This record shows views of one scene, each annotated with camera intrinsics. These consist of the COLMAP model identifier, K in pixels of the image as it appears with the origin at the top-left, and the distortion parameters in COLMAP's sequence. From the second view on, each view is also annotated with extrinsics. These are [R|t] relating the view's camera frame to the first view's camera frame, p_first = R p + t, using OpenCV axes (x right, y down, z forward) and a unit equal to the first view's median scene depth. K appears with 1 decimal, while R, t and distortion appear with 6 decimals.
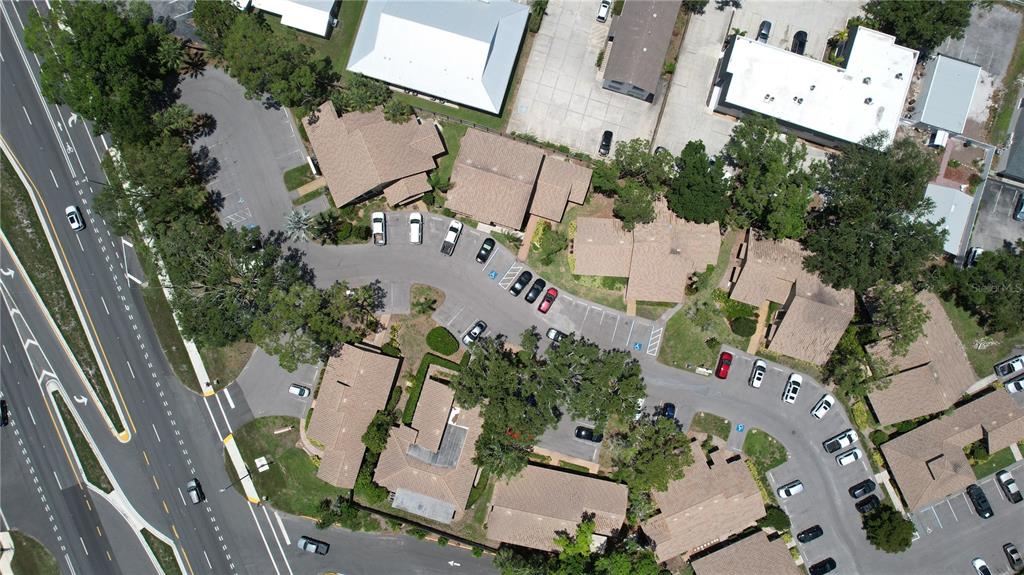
lens RADIAL K [[652.2, 0, 512.0], [0, 652.2, 287.5], [0, 0, 1]] dist [-0.046286, 0.000999]
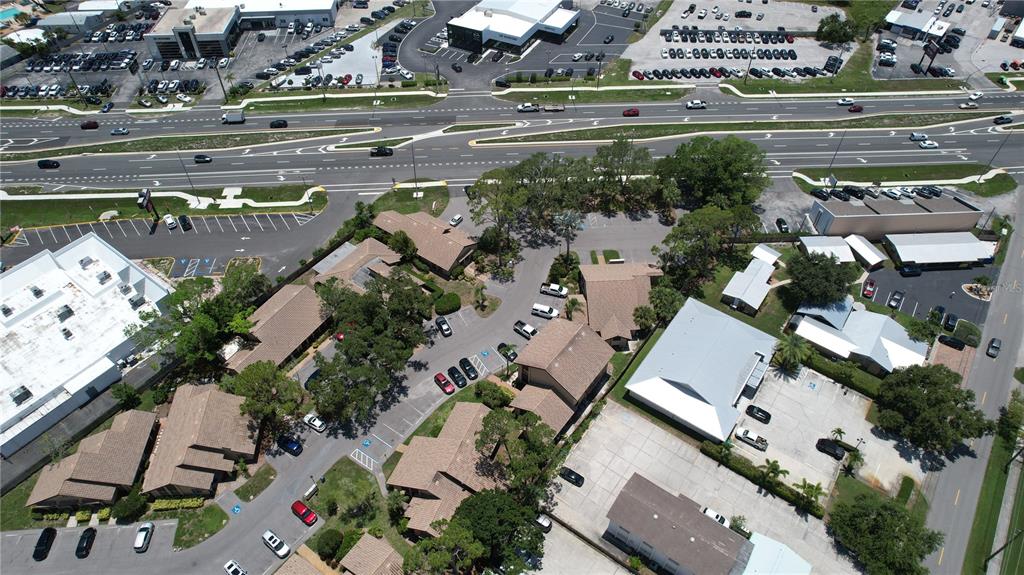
lens RADIAL K [[652.2, 0, 512.0], [0, 652.2, 287.5], [0, 0, 1]] dist [-0.046286, 0.000999]
pose [[-0.330971, 0.681041, -0.653178, 0.613583], [-0.943520, -0.227741, 0.240634, -0.308481], [0.015127, 0.695929, 0.717951, 0.121879]]
